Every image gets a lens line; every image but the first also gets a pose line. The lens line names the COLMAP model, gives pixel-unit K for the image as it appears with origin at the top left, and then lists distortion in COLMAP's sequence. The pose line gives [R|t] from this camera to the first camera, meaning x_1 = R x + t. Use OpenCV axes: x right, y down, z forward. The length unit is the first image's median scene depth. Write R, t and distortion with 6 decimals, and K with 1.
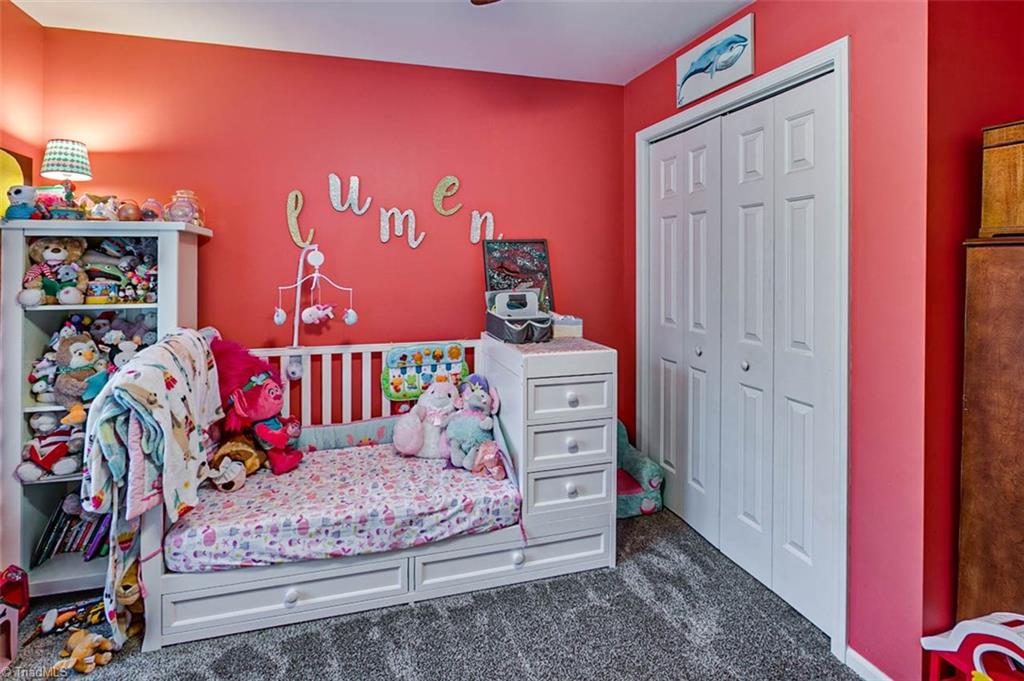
lens RADIAL K [[516.3, 0, 509.7], [0, 516.3, 260.0], [0, 0, 1]] dist [-0.007111, 0.000458]
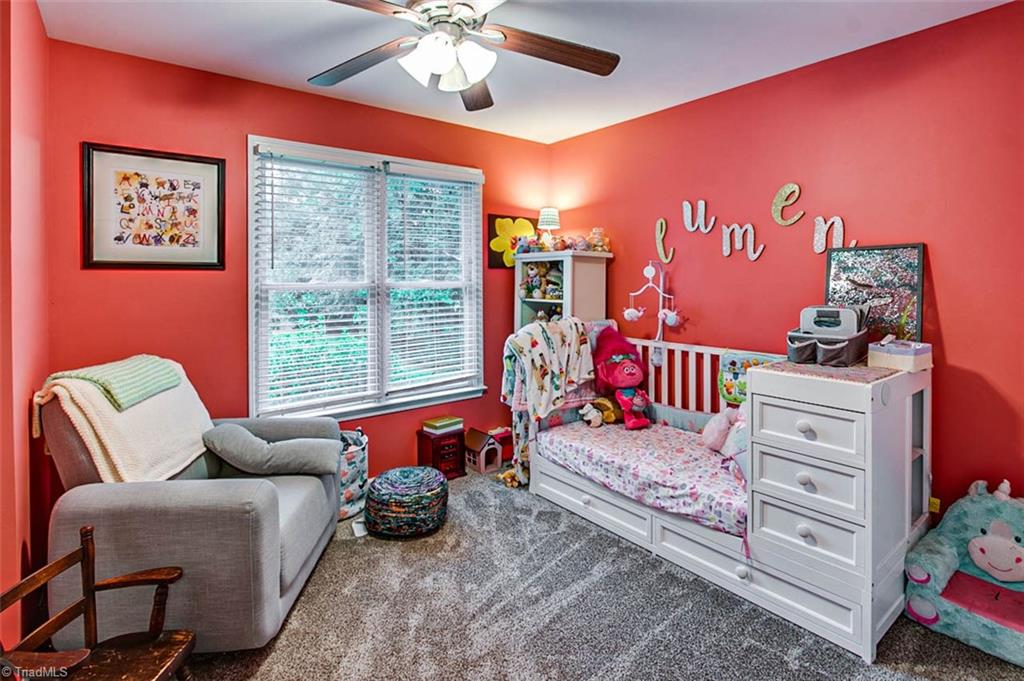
lens RADIAL K [[503.2, 0, 510.6], [0, 503.2, 277.4], [0, 0, 1]] dist [-0.003413, 0.000245]
pose [[0.384321, -0.001005, -0.923199, 0.727660], [0.006561, 0.999977, 0.001642, 0.007187], [0.923176, -0.006688, 0.384319, 0.217413]]
